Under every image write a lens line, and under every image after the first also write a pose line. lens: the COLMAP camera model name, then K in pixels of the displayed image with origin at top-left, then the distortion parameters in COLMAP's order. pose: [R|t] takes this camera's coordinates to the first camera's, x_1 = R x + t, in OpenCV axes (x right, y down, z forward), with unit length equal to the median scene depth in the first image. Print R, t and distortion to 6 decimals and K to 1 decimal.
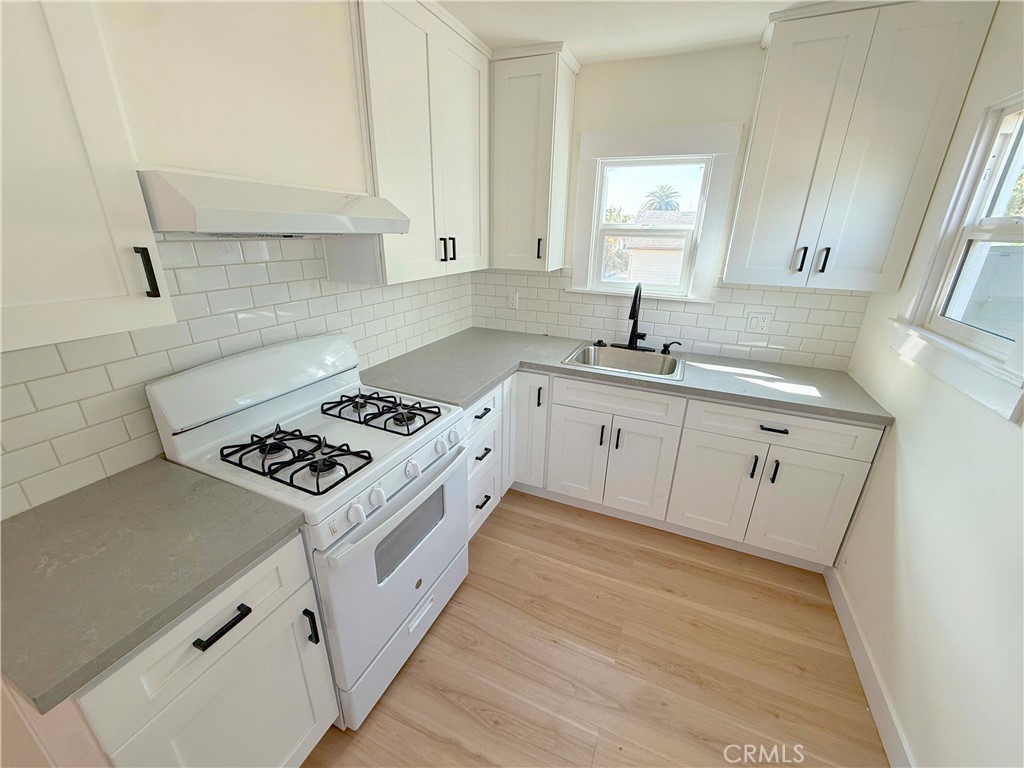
lens RADIAL K [[406.8, 0, 514.6], [0, 406.8, 384.6], [0, 0, 1]] dist [-0.000318, -0.000063]
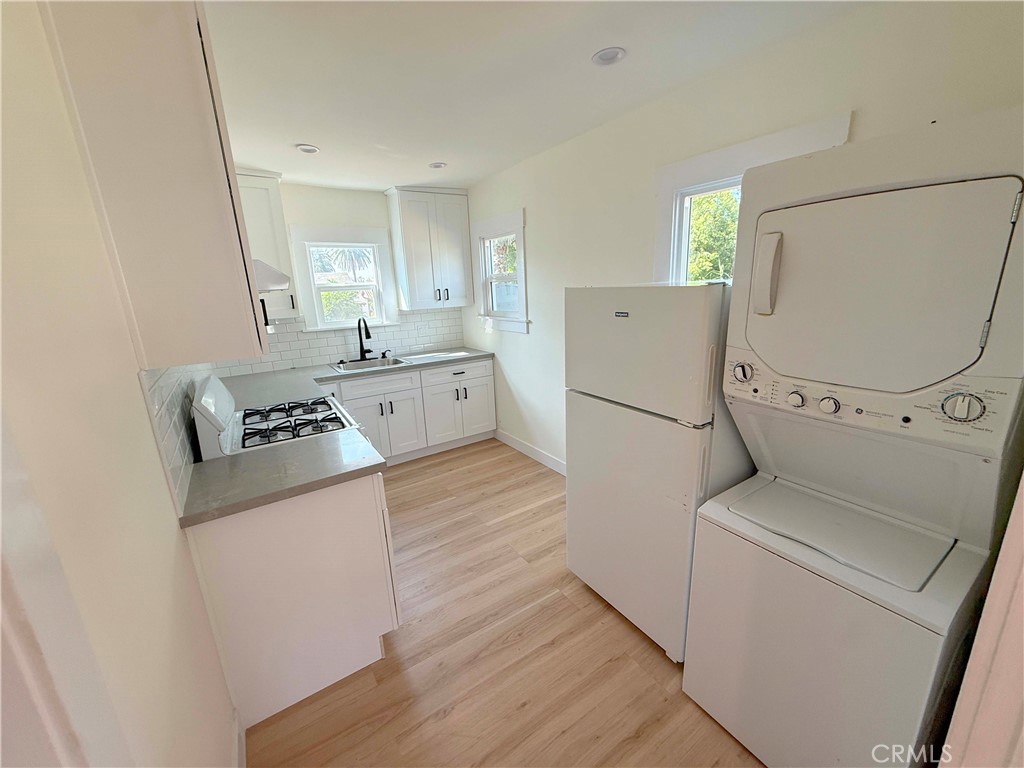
lens RADIAL K [[406.8, 0, 513.1], [0, 406.8, 386.0], [0, 0, 1]] dist [-0.000318, -0.000063]
pose [[0.534170, -0.243112, 0.809666, -0.922274], [0.348016, 0.936075, 0.051467, 0.161875], [-0.770420, 0.254285, 0.584630, -0.417895]]
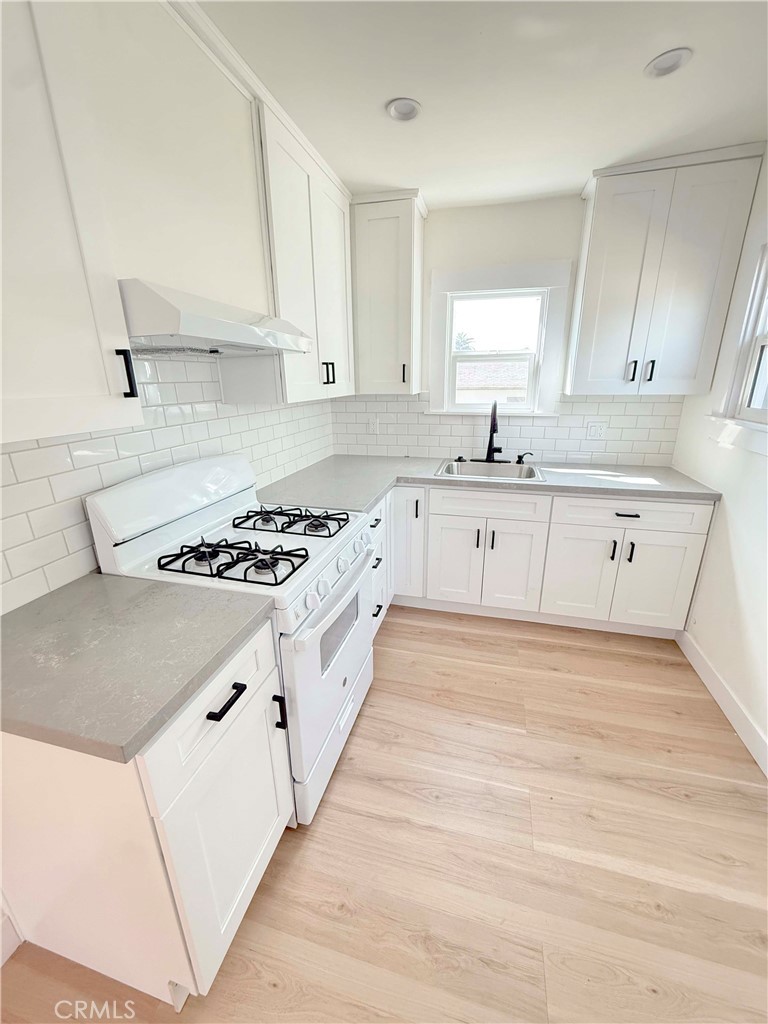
lens RADIAL K [[406.8, 0, 386.5], [0, 406.8, 511.3], [0, 0, 1]] dist [-0.000318, -0.000063]
pose [[0.987226, -0.076973, 0.139501, -0.205482], [0.083417, 0.995673, -0.040940, 0.089728], [-0.135746, 0.052054, 0.989375, -0.059043]]
